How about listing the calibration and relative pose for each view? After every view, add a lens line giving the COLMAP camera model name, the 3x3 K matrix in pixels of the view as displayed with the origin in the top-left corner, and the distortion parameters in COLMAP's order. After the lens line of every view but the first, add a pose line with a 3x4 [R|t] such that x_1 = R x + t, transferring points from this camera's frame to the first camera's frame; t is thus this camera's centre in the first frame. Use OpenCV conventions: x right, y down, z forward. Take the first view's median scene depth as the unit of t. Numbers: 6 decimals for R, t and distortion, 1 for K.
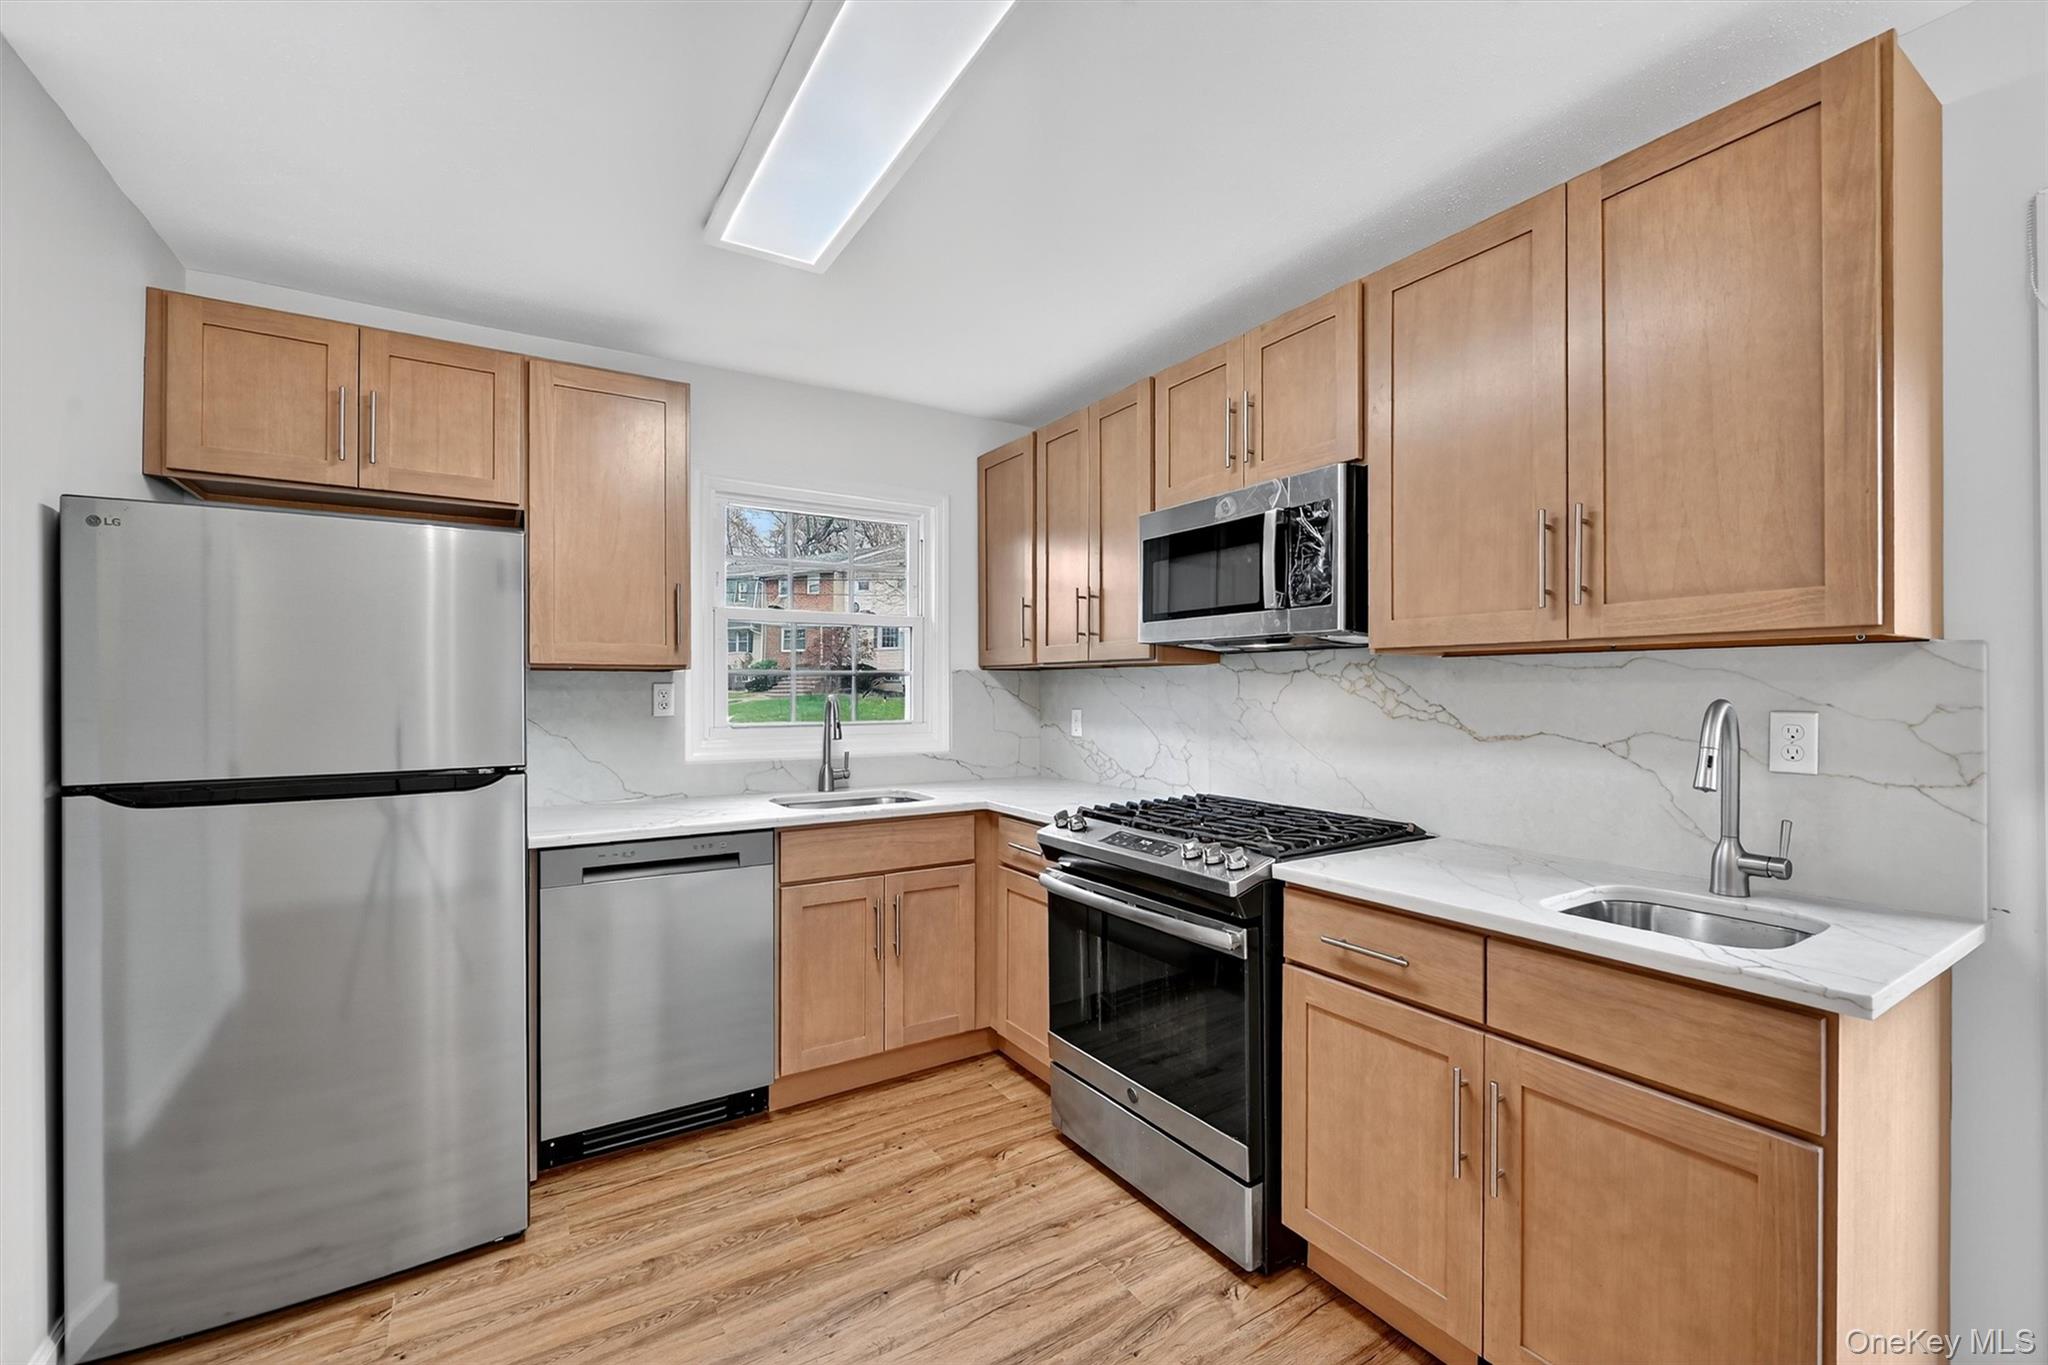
lens RADIAL K [[858.8, 0, 1031.5], [0, 858.8, 686.7], [0, 0, 1]] dist [-0.002656, -0.000388]
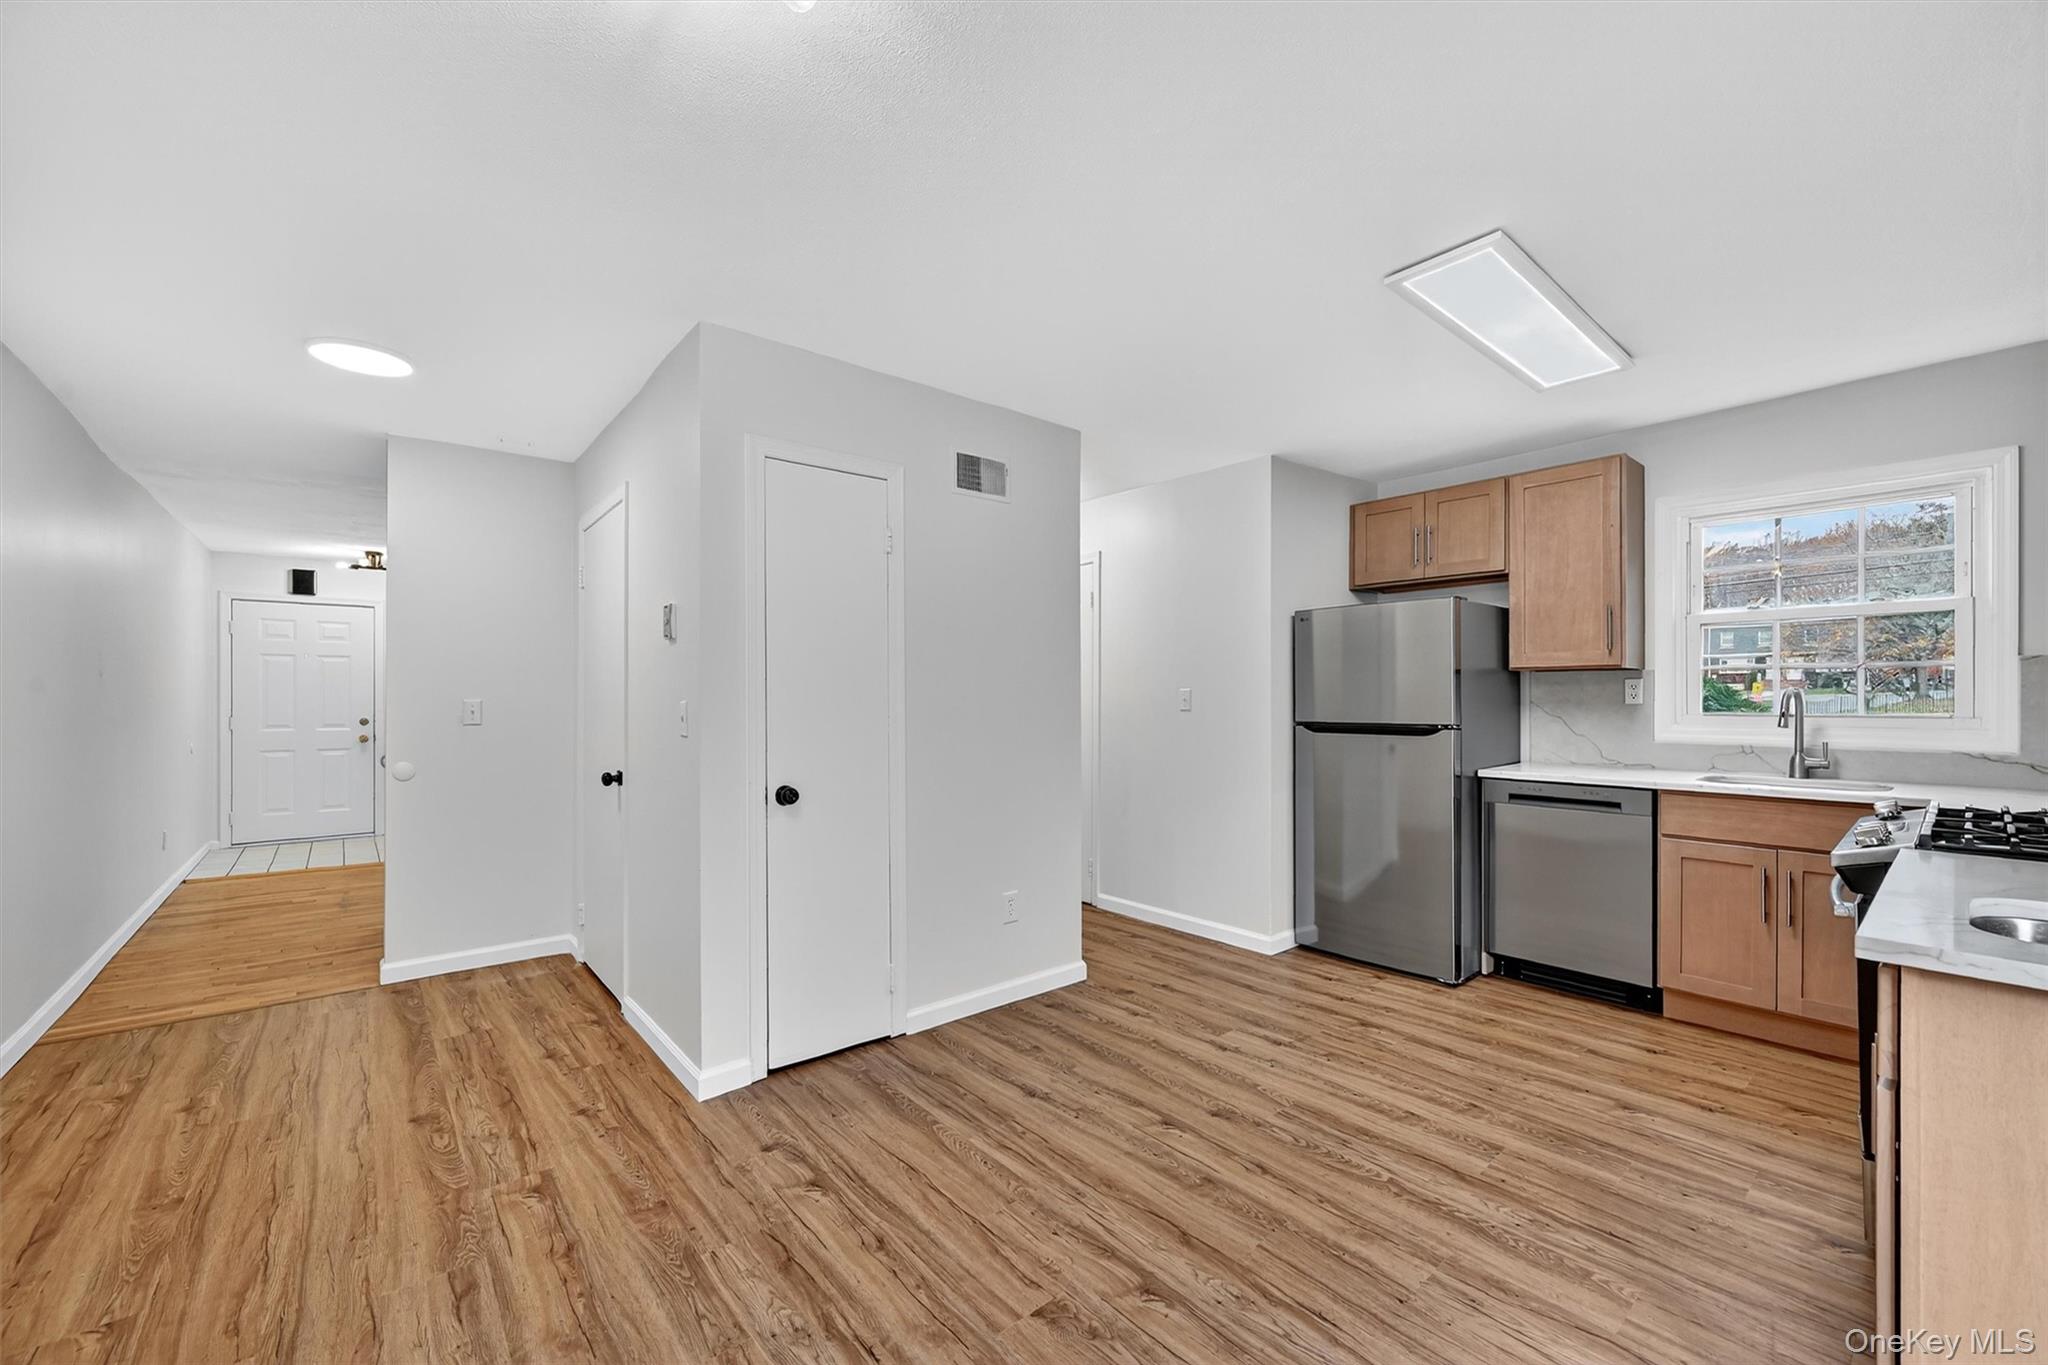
lens RADIAL K [[809.4, 0, 1030.2], [0, 809.4, 693.2], [0, 0, 1]] dist [0.000879, 0.000065]
pose [[0.123846, -0.004404, -0.992292, 0.879028], [0.003375, 0.999986, -0.004016, 0.025870], [0.992296, -0.002852, 0.123859, -0.082063]]
